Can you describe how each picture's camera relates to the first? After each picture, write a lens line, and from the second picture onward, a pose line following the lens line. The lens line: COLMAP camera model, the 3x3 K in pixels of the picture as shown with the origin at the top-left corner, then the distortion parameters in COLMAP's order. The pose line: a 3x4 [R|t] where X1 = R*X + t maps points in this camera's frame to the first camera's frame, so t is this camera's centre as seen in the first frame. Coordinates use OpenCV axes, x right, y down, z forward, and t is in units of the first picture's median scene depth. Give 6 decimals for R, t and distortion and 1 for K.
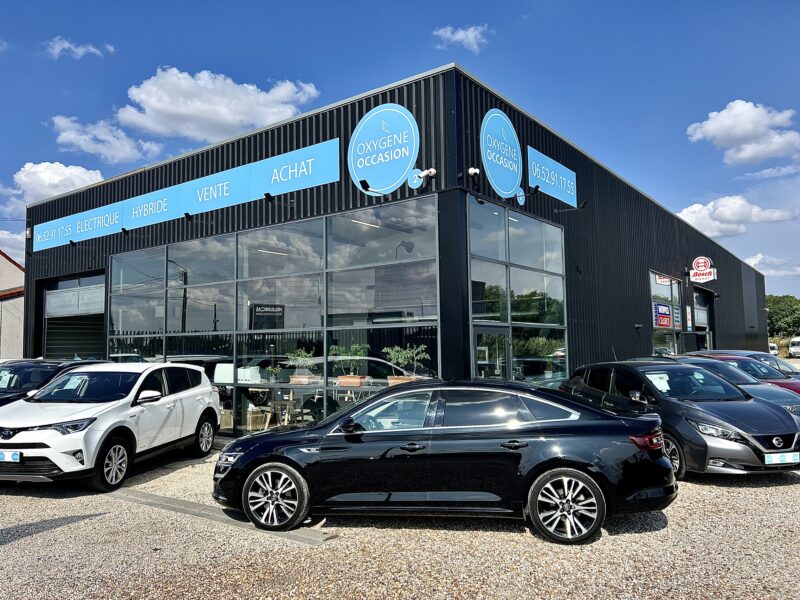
lens RADIAL K [[612.0, 0, 395.9], [0, 612.0, 300.8], [0, 0, 1]] dist [0.024780, -0.012074]
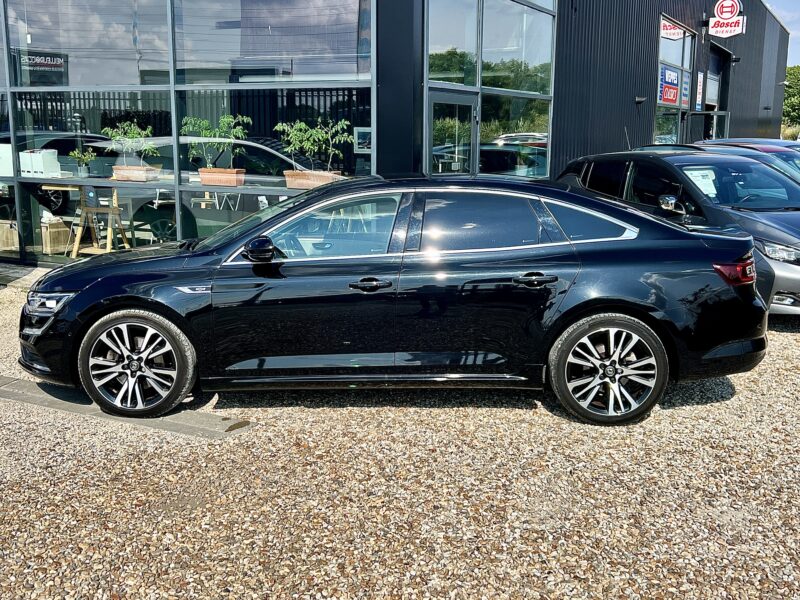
lens RADIAL K [[894.5, 0, 398.7], [0, 894.5, 296.6], [0, 0, 1]] dist [0.061263, 0.000000]
pose [[0.986323, -0.009427, 0.164557, -0.087912], [-0.032931, 0.966964, 0.252775, 0.023533], [-0.161504, -0.254737, 0.953428, 0.134109]]
